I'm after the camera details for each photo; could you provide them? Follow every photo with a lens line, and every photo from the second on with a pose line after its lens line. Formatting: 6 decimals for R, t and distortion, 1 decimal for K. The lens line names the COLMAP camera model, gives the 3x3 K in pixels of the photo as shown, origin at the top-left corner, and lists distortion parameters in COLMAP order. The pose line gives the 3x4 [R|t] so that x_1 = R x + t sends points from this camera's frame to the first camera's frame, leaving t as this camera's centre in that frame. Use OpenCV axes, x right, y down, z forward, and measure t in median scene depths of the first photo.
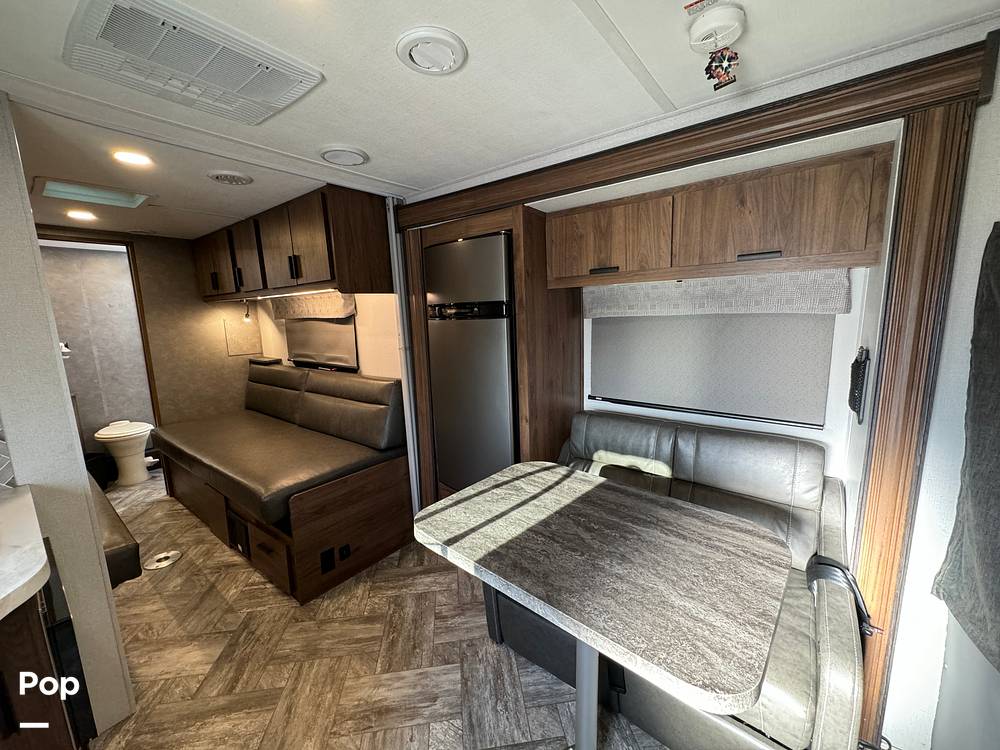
lens RADIAL K [[398.4, 0, 500.7], [0, 398.4, 374.3], [0, 0, 1]] dist [-0.004233, 0.000871]
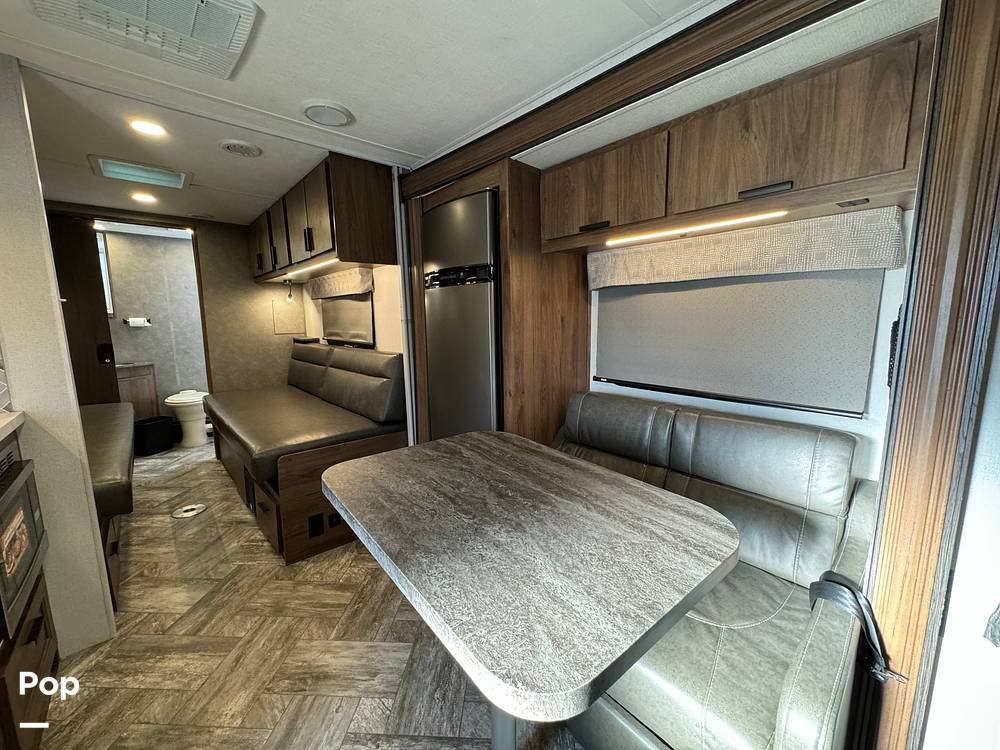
lens RADIAL K [[398.4, 0, 500.9], [0, 398.4, 374.1], [0, 0, 1]] dist [-0.004233, 0.000871]
pose [[0.983923, 0.045052, -0.172816, 0.222220], [-0.047000, 0.998869, -0.007193, 0.083829], [0.172296, 0.015200, 0.984928, 0.095143]]
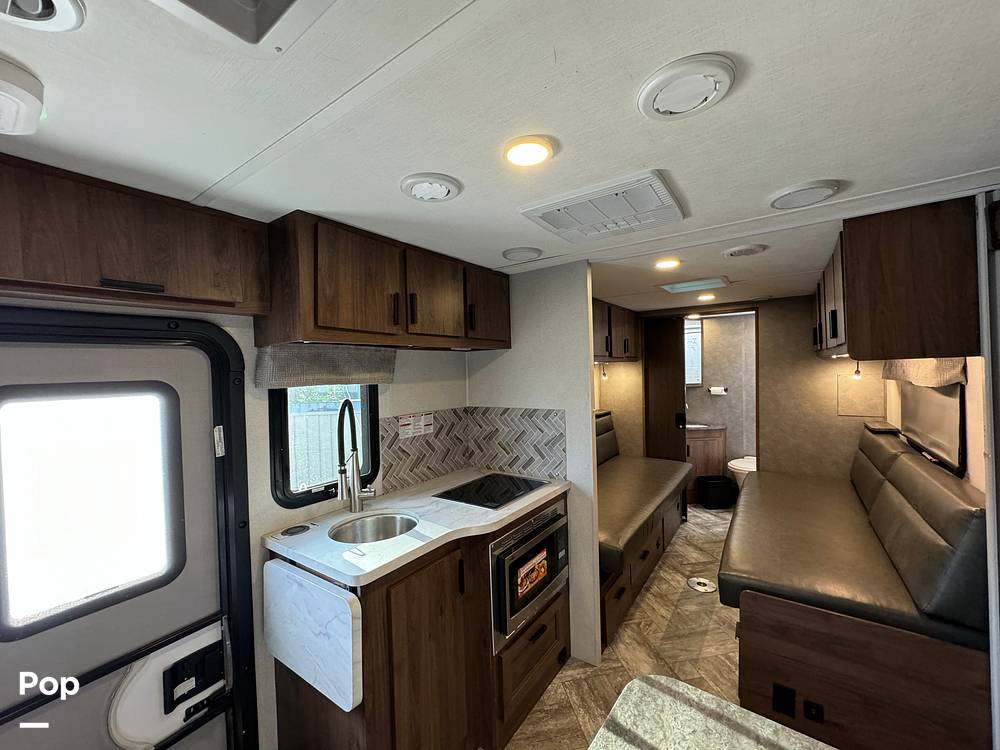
lens RADIAL K [[398.4, 0, 501.3], [0, 398.4, 374.5], [0, 0, 1]] dist [-0.004233, 0.000871]
pose [[0.044751, 0.041950, -0.998117, 0.349360], [-0.131556, 0.990664, 0.035738, -0.142661], [0.990298, 0.129709, 0.049852, 0.395227]]
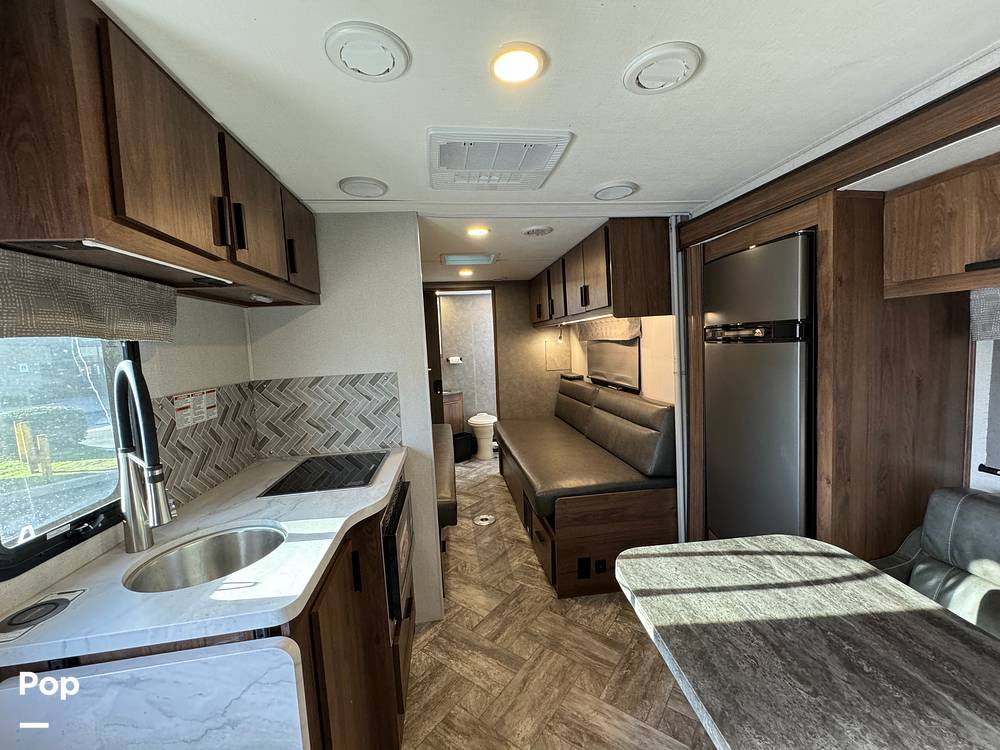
lens RADIAL K [[398.4, 0, 500.8], [0, 398.4, 374.3], [0, 0, 1]] dist [-0.004233, 0.000871]
pose [[0.712204, 0.053265, -0.699948, 0.150964], [-0.083722, 0.996445, -0.009360, -0.024316], [0.696962, 0.065267, 0.714132, 0.056876]]
